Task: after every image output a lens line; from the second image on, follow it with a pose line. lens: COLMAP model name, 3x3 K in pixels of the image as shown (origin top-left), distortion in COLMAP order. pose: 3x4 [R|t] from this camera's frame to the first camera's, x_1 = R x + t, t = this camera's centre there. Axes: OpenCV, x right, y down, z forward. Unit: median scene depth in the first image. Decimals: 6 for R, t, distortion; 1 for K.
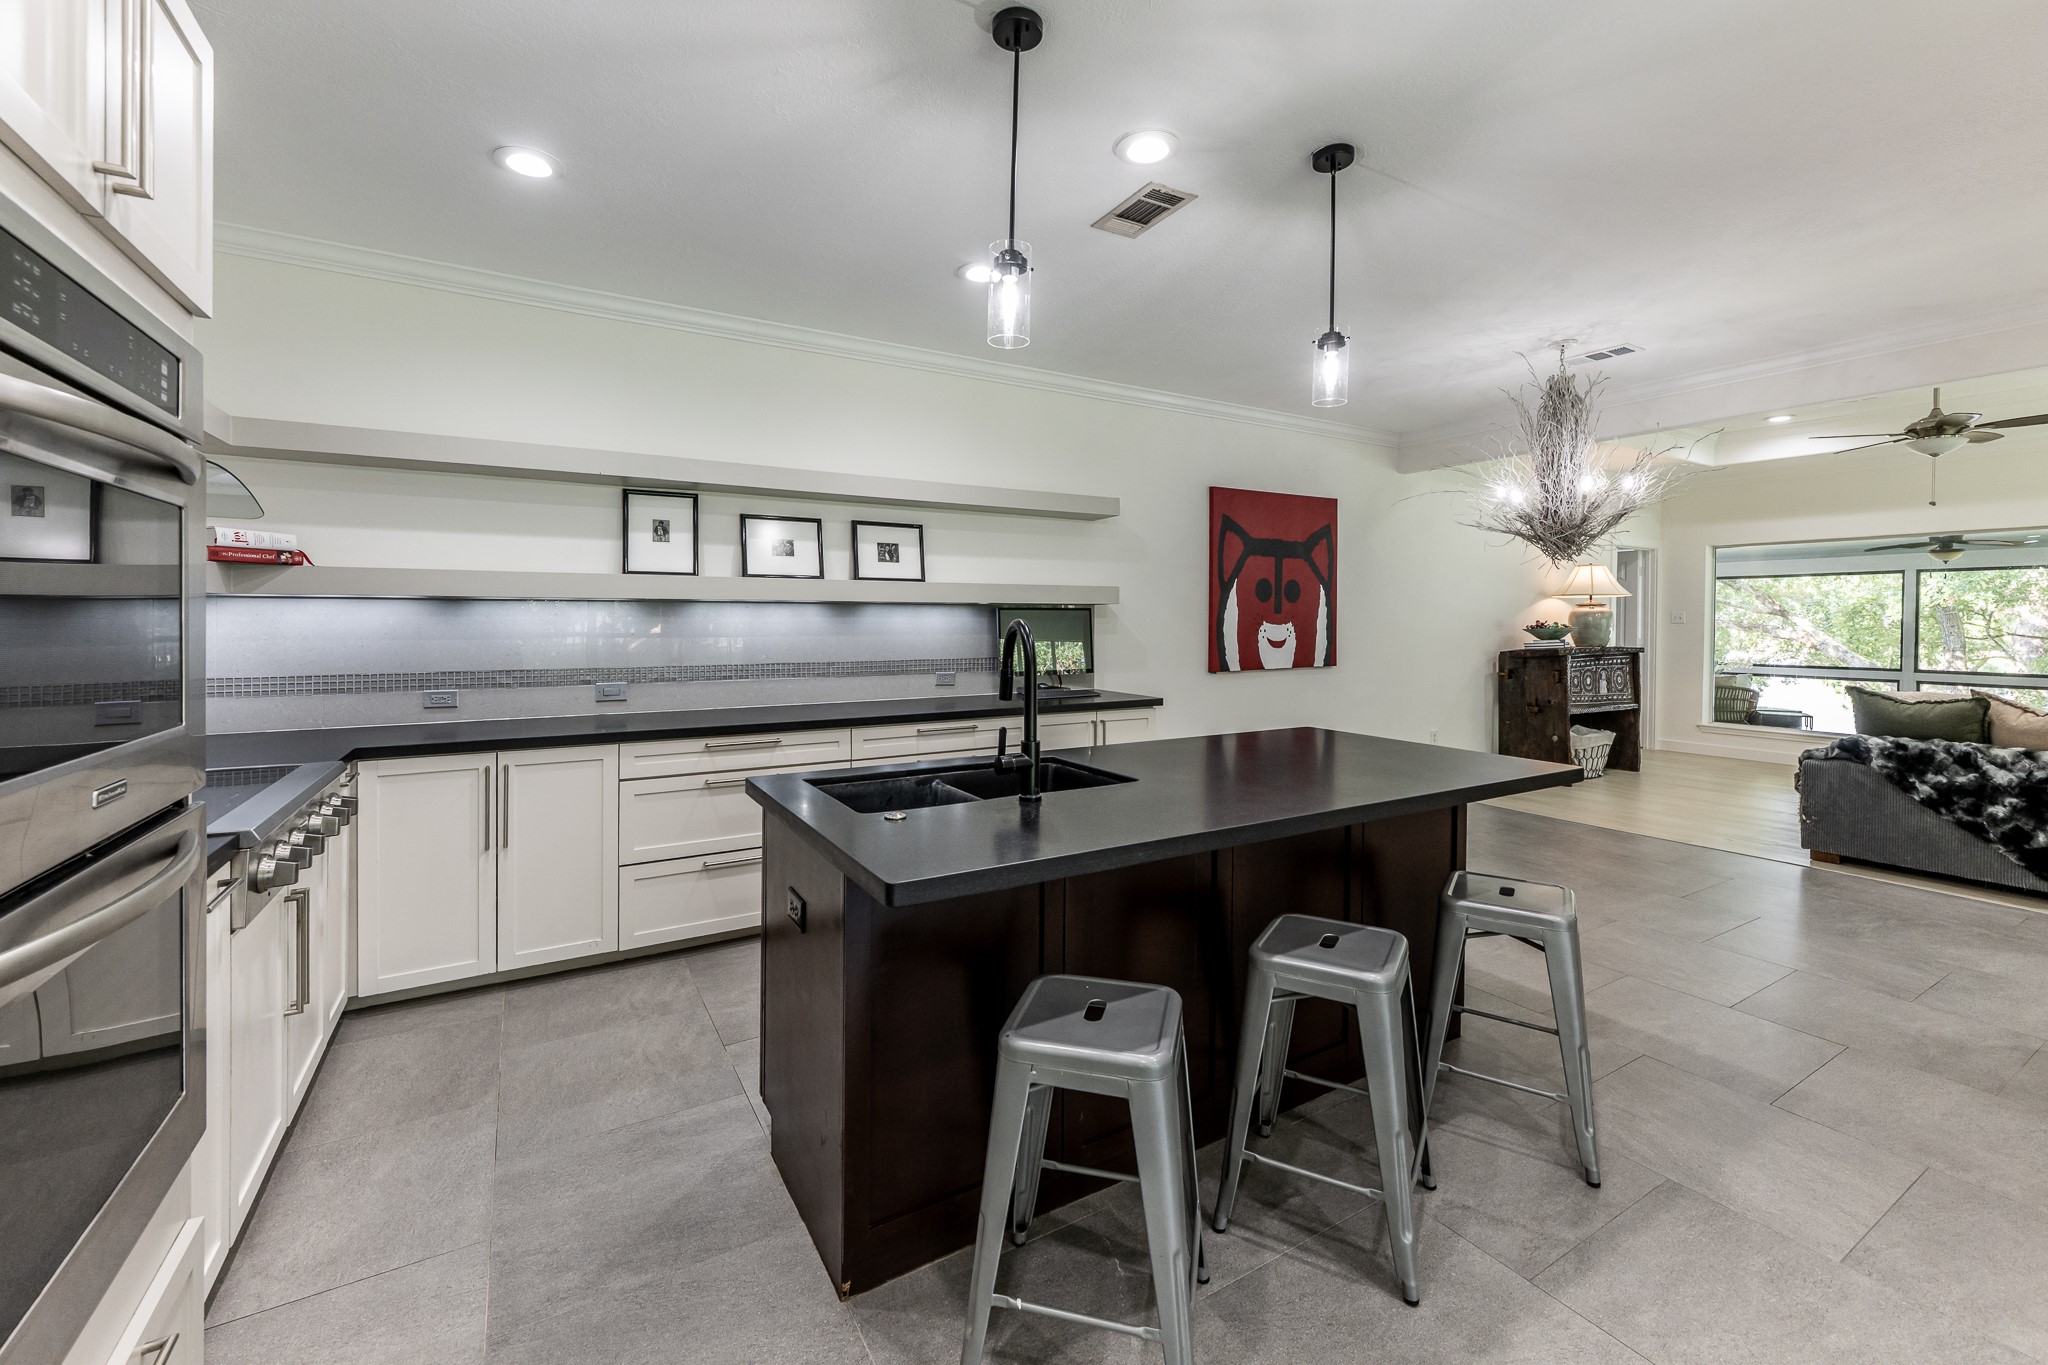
lens RADIAL K [[830.0, 0, 1029.3], [0, 830.0, 619.8], [0, 0, 1]] dist [-0.001024, -0.000131]
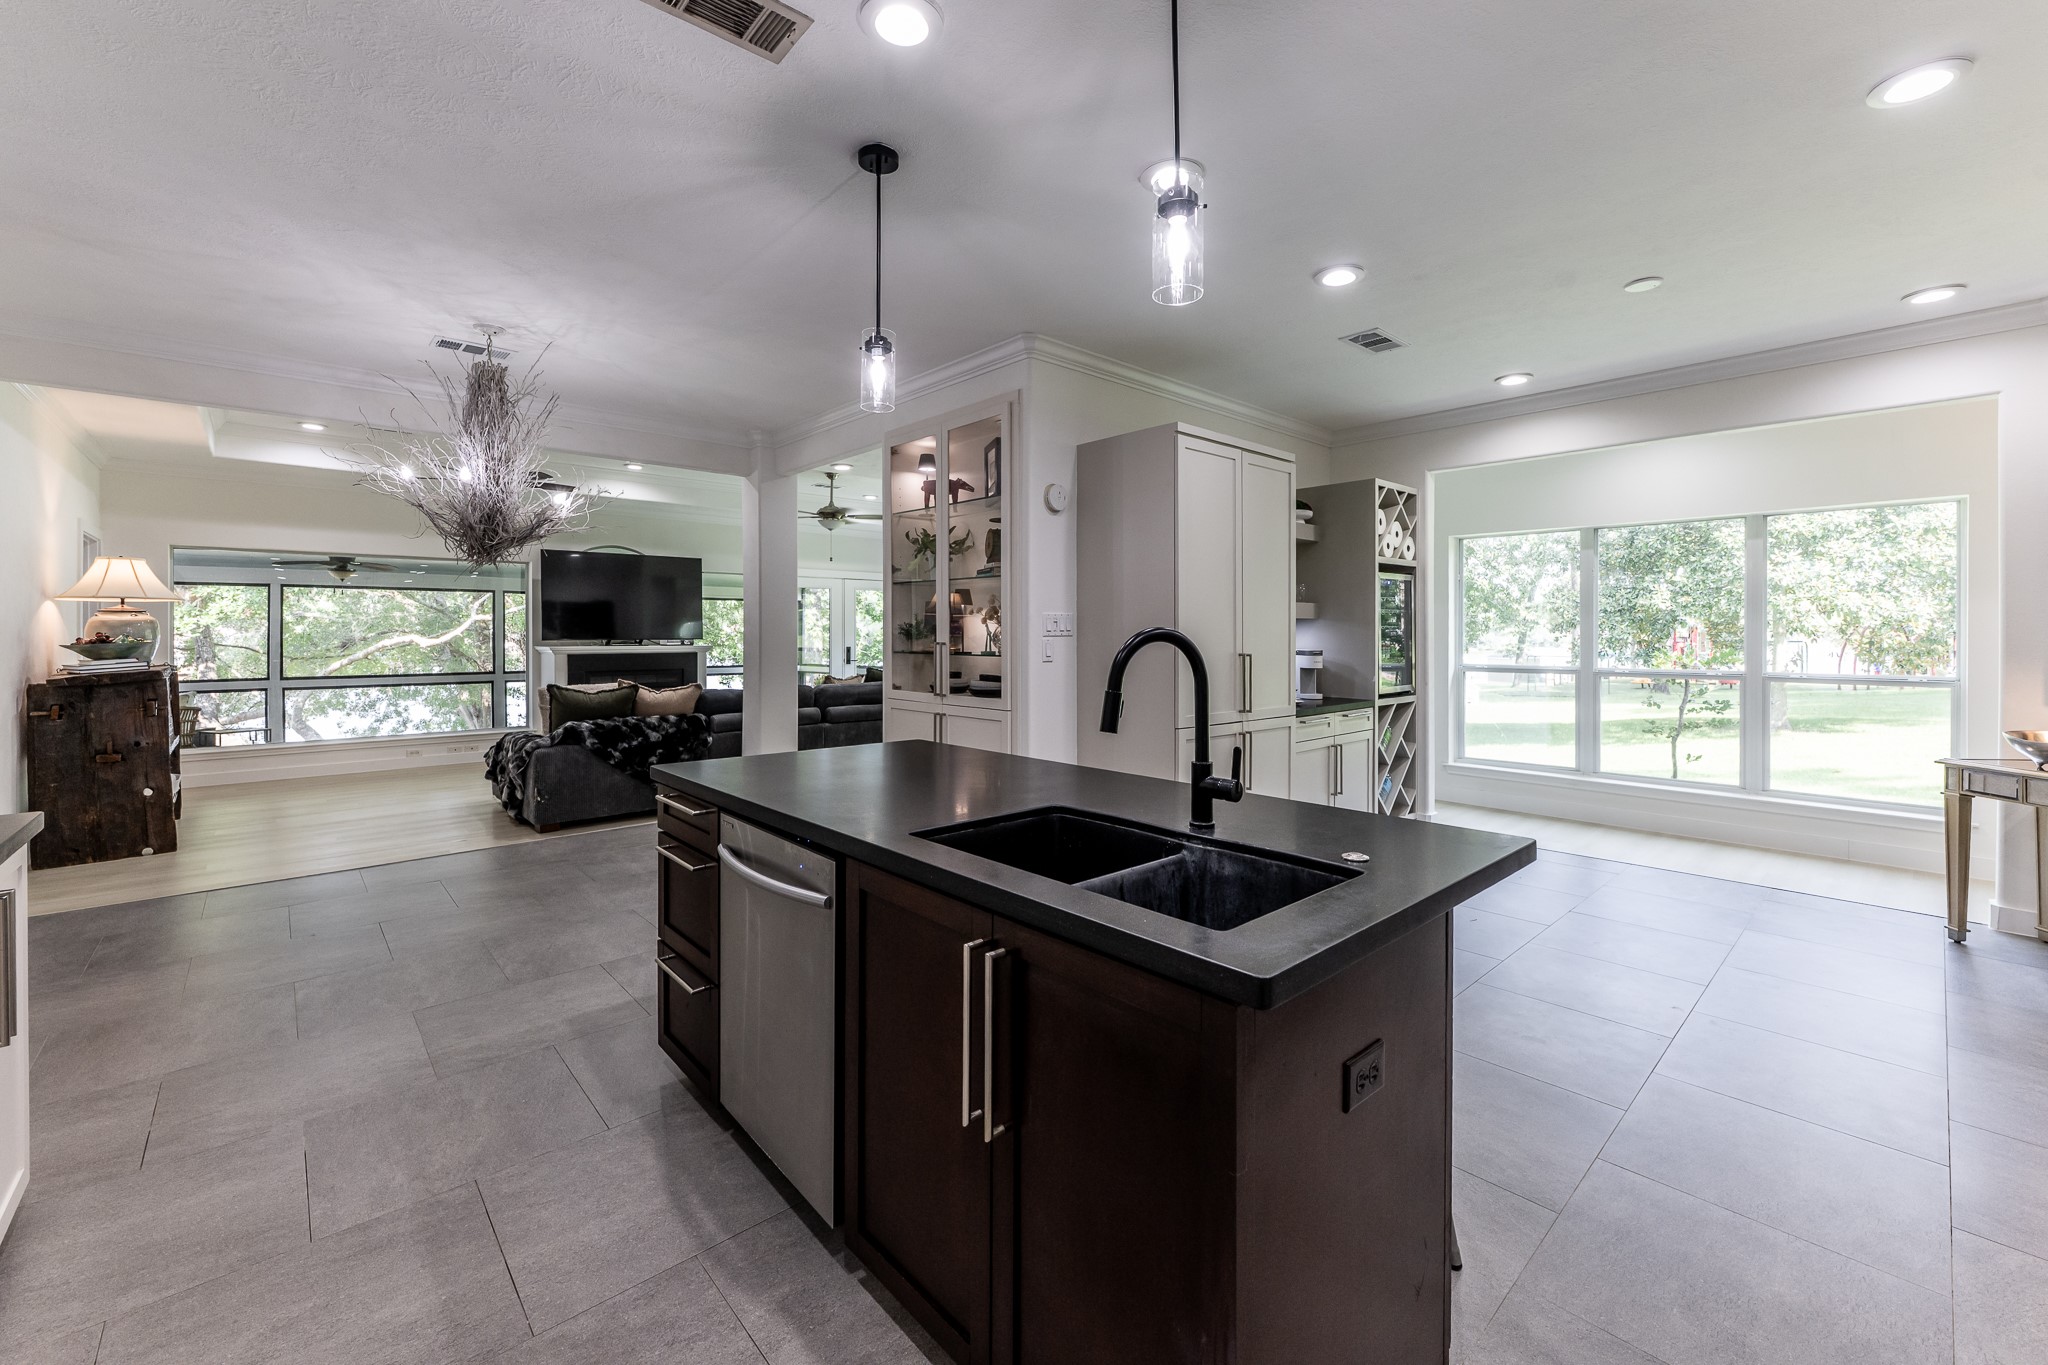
lens RADIAL K [[829.7, 0, 1023.4], [0, 829.7, 647.0], [0, 0, 1]] dist [-0.000587, -0.000167]
pose [[-0.193185, -0.020448, 0.980949, -0.350733], [0.002044, 0.999772, 0.021243, -0.000542], [-0.981160, 0.006109, -0.193099, 0.554097]]
